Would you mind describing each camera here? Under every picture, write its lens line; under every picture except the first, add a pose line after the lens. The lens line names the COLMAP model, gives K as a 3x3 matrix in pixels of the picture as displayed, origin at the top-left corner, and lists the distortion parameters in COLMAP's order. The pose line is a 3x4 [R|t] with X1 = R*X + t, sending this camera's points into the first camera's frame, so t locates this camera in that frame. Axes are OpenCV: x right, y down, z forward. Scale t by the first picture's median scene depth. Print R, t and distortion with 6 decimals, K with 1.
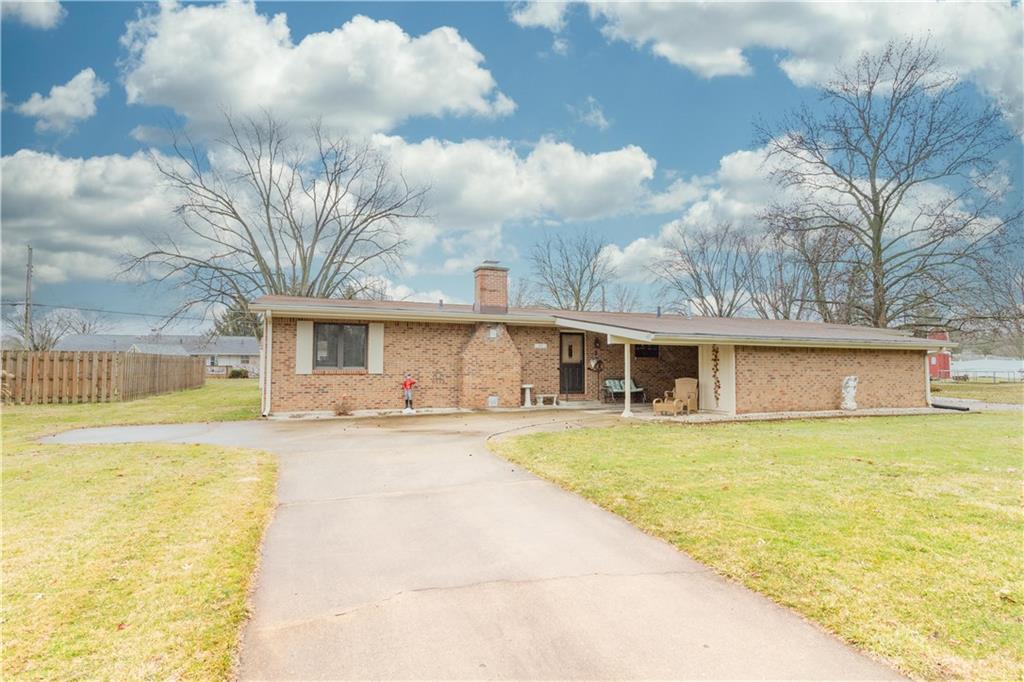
lens RADIAL K [[497.4, 0, 482.0], [0, 497.4, 343.8], [0, 0, 1]] dist [-0.000715, -0.000583]
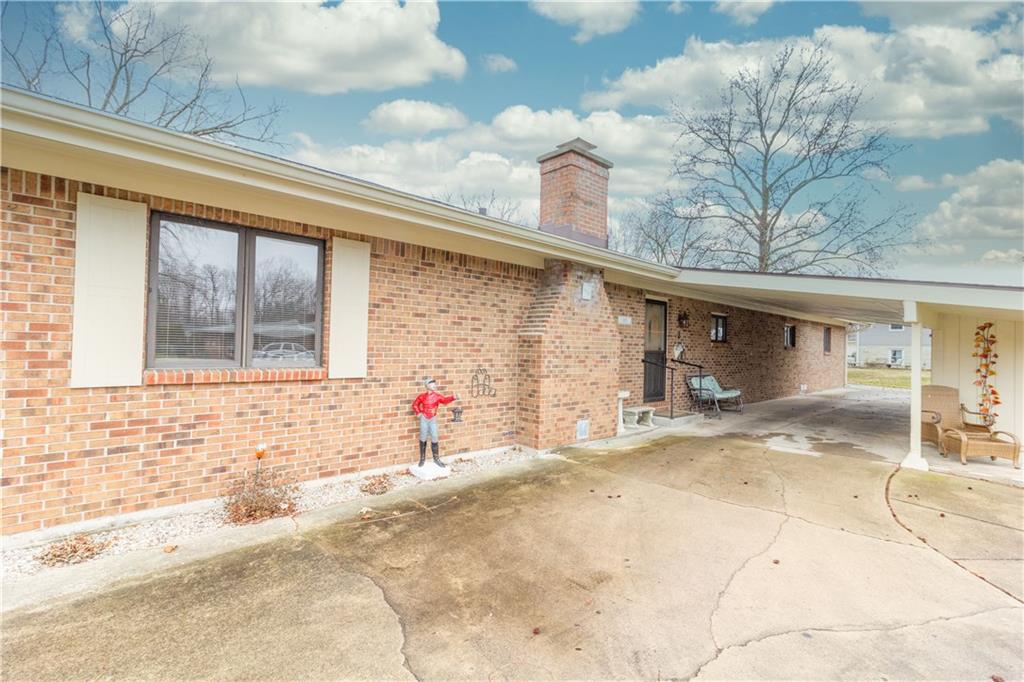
lens RADIAL K [[490.4, 0, 520.3], [0, 490.4, 340.5], [0, 0, 1]] dist [0.006451, 0.000083]
pose [[0.918068, 0.022809, 0.395767, -0.227195], [-0.038876, 0.998711, 0.032624, 0.014836], [-0.394513, -0.045337, 0.917771, 0.582368]]
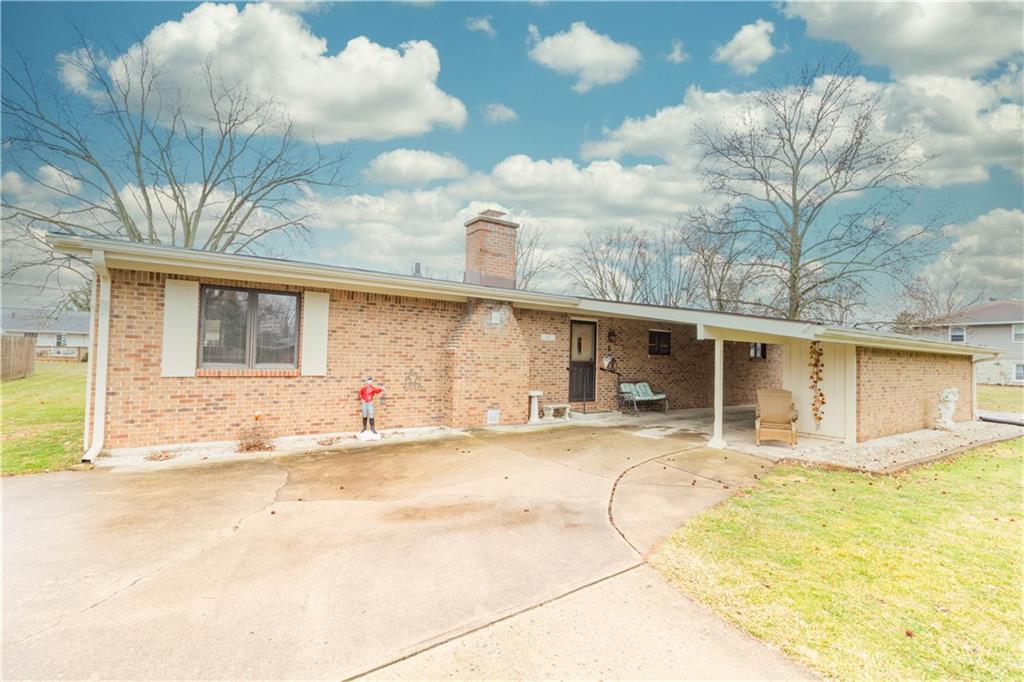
lens RADIAL K [[484.1, 0, 508.5], [0, 484.1, 342.7], [0, 0, 1]] dist [0.003967, 0.000595]
pose [[0.969889, 0.027645, 0.241973, -0.120362], [-0.032730, 0.999319, 0.017019, 0.002101], [-0.241338, -0.024426, 0.970134, 0.350335]]
